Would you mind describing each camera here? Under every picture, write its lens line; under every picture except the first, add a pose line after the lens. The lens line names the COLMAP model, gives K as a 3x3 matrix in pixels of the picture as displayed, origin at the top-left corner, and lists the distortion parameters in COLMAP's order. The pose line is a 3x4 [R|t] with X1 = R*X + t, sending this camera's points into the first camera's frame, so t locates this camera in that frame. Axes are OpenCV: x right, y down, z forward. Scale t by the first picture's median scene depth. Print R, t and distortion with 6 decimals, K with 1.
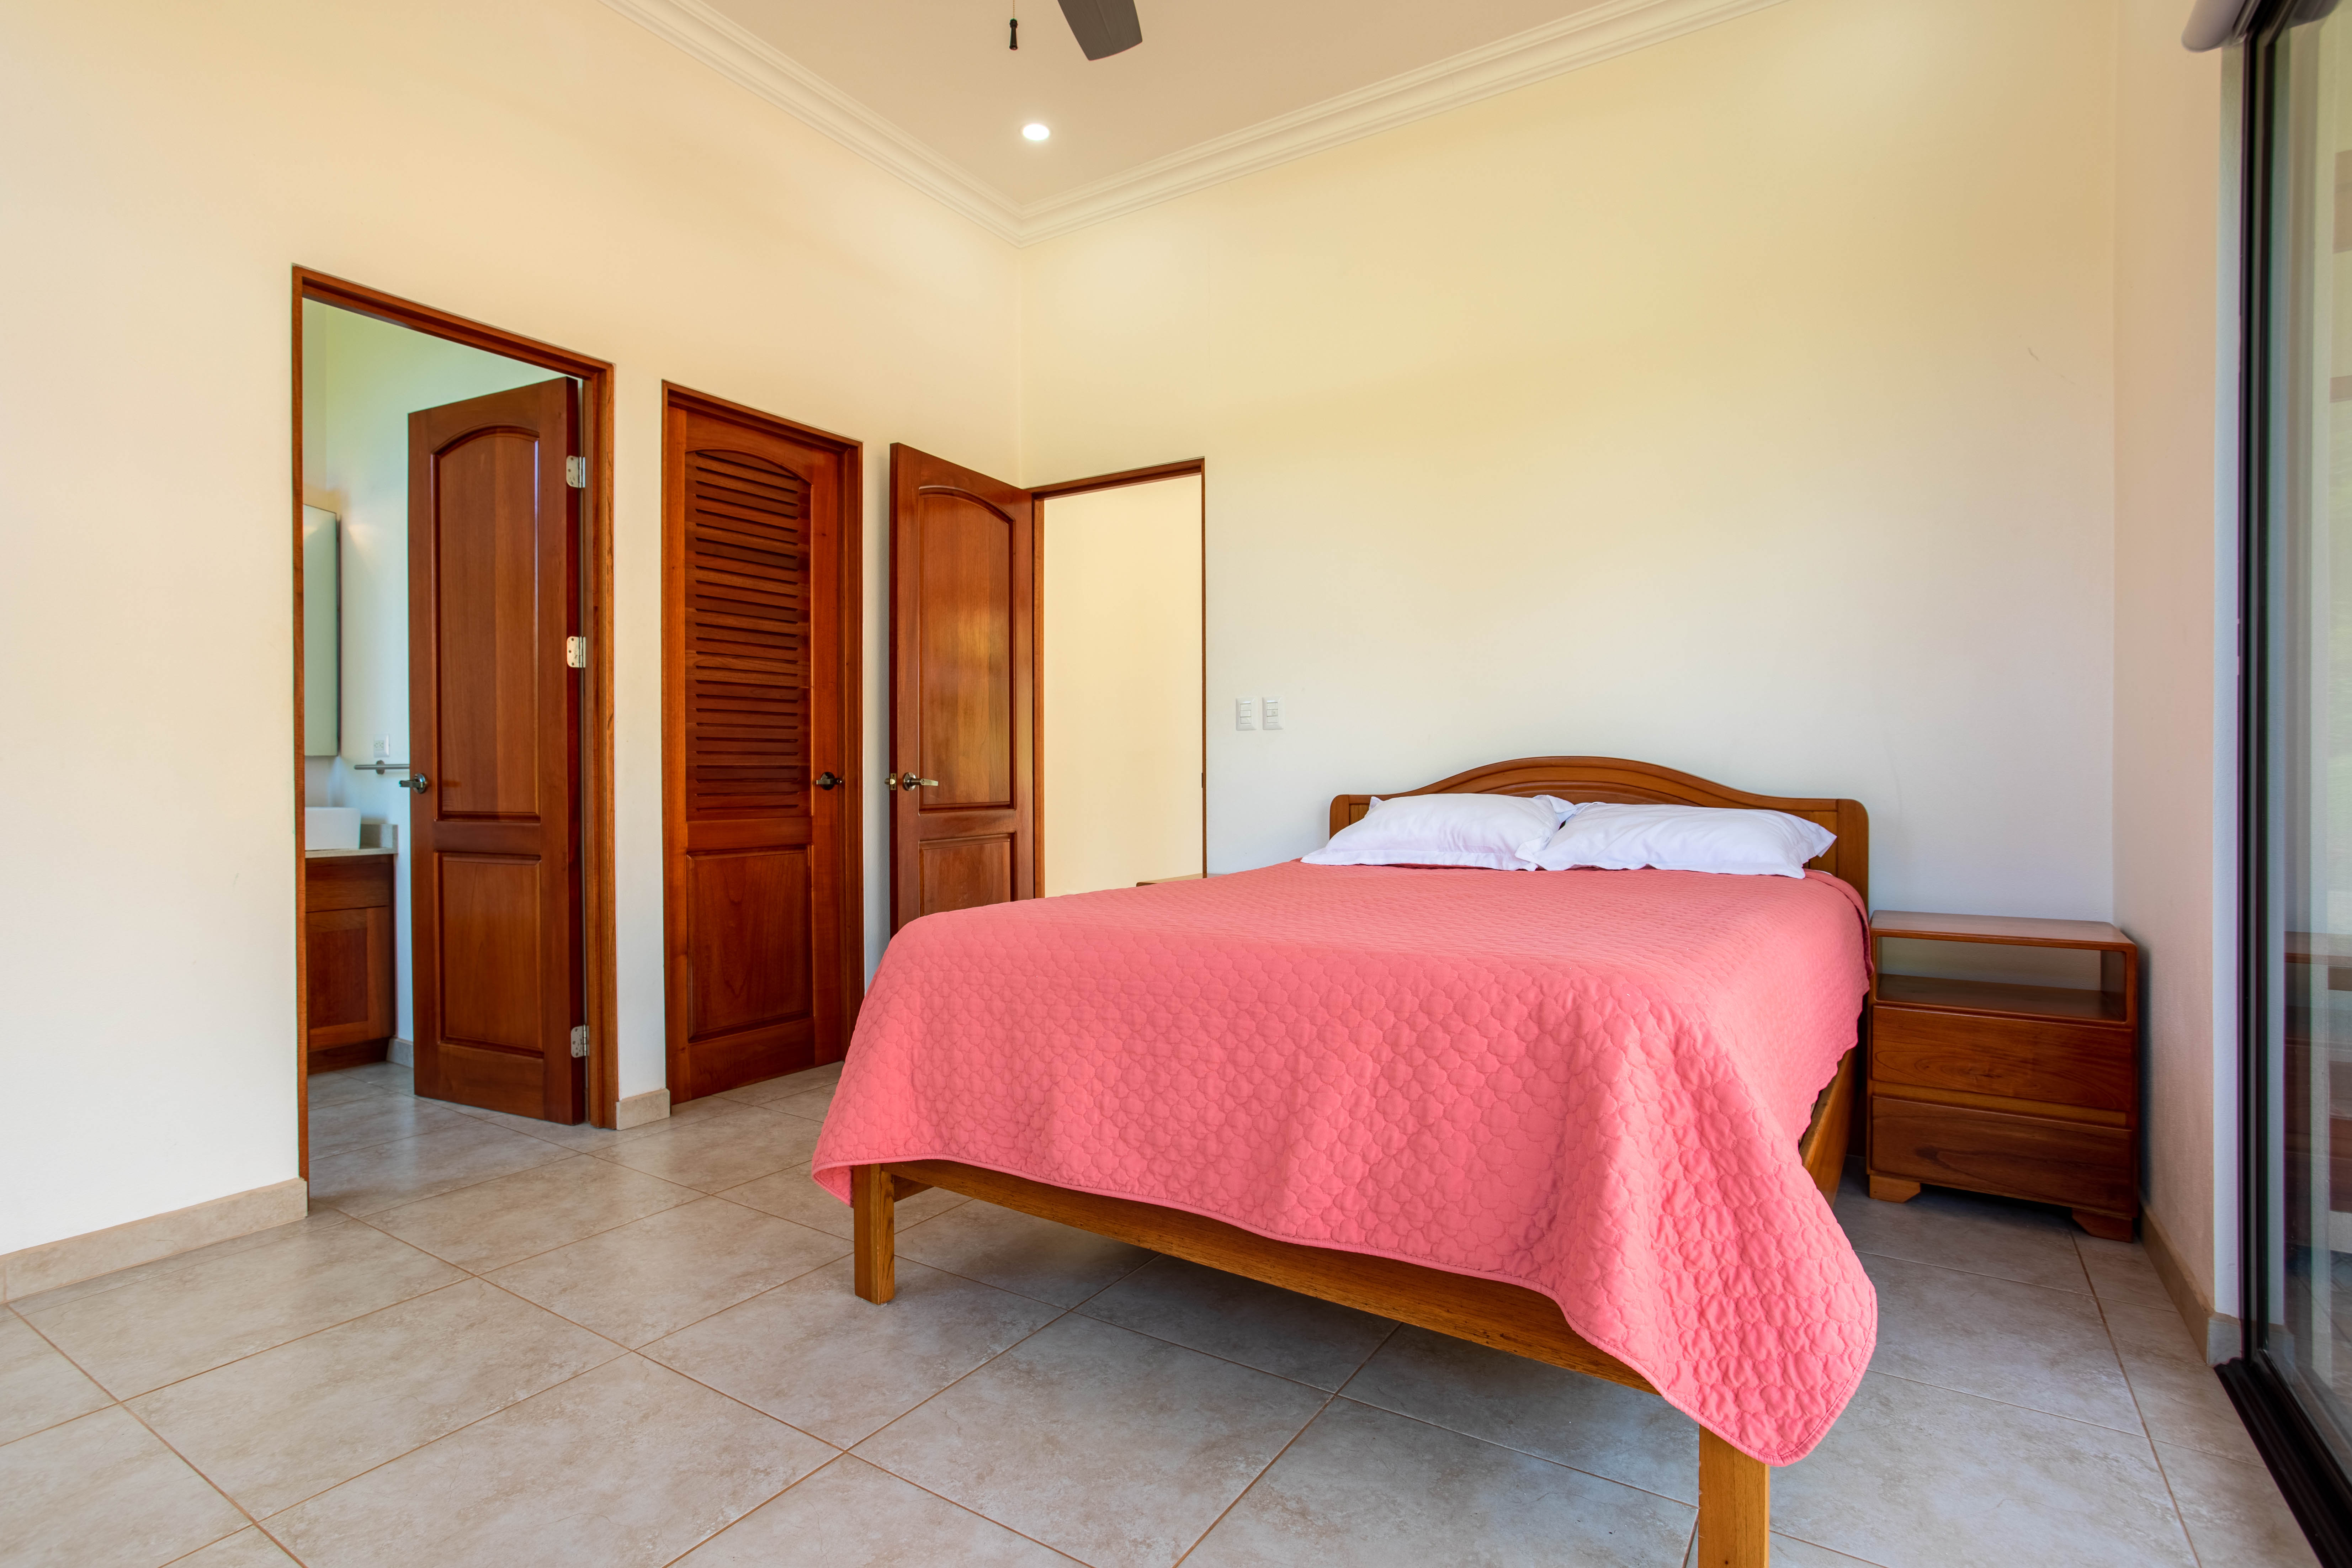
lens RADIAL K [[1135.9, 0, 1165.5], [0, 1135.9, 784.0], [0, 0, 1]] dist [-0.051569, 0.030771]
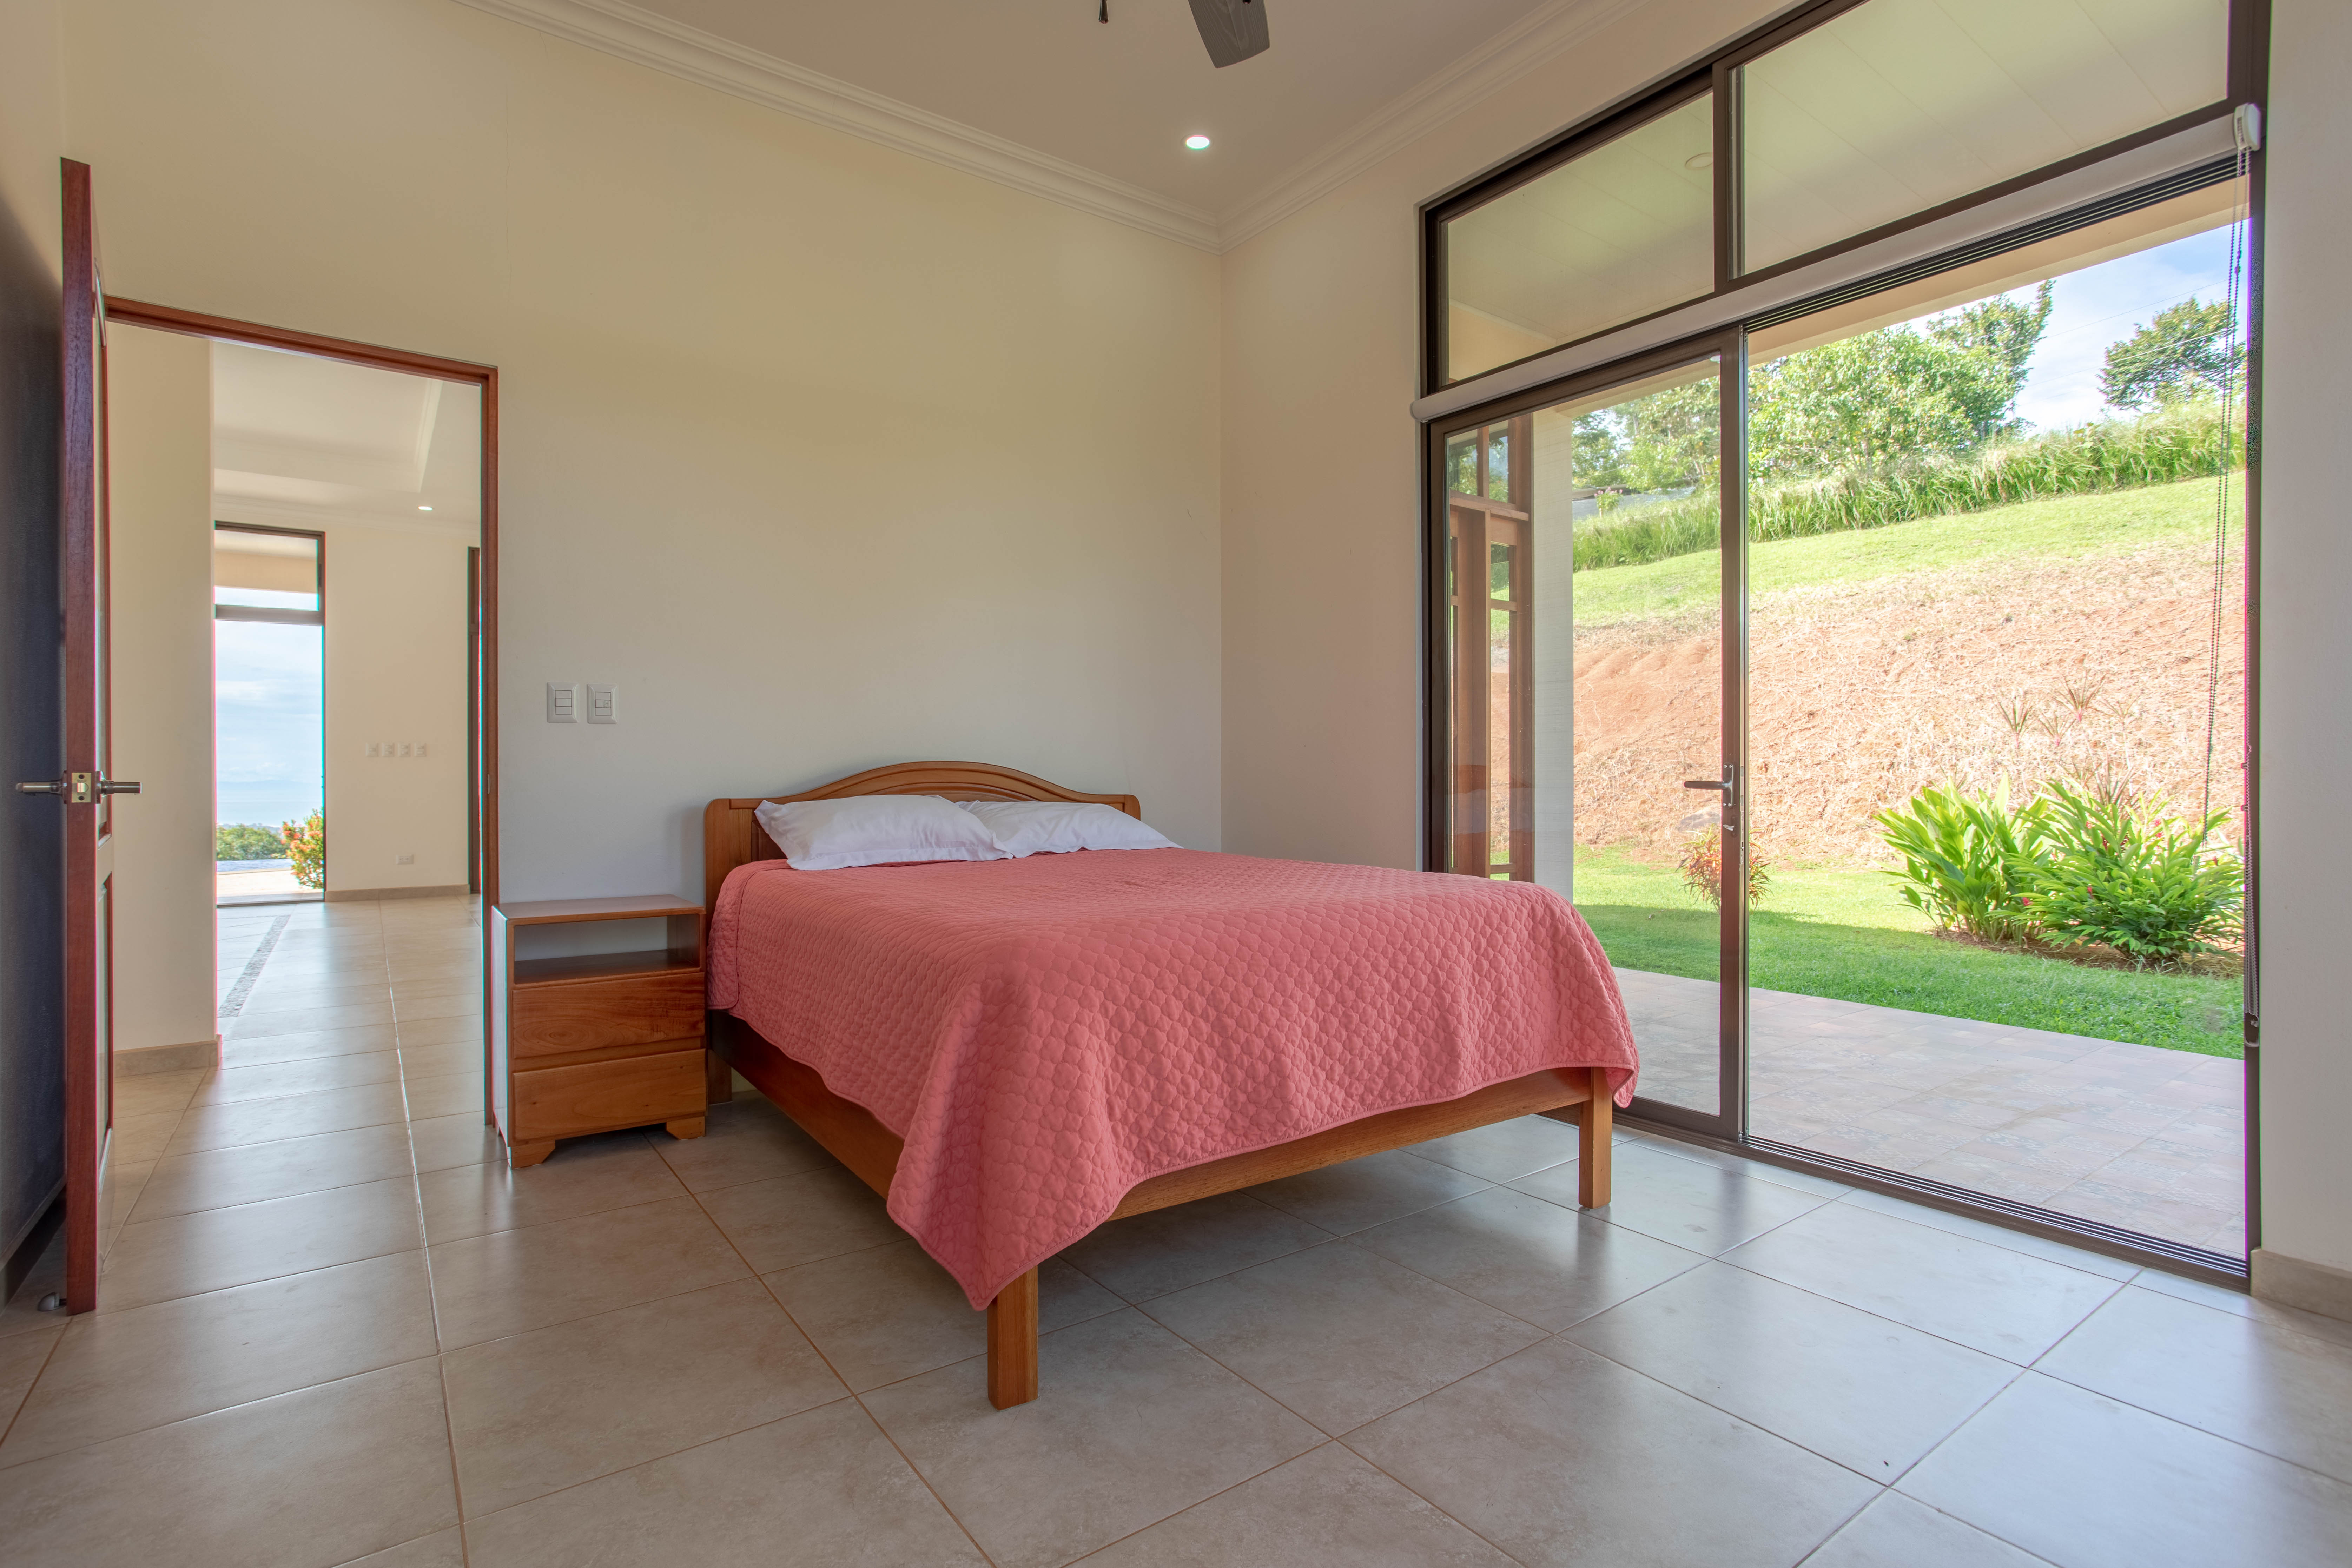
lens RADIAL K [[1135.9, 0, 1165.5], [0, 1135.9, 784.0], [0, 0, 1]] dist [-0.051569, 0.030771]
pose [[0.370696, -0.004097, 0.928745, -1.116602], [0.008275, 0.999965, 0.001109, -0.001094], [-0.928717, 0.007275, 0.370717, 0.657753]]
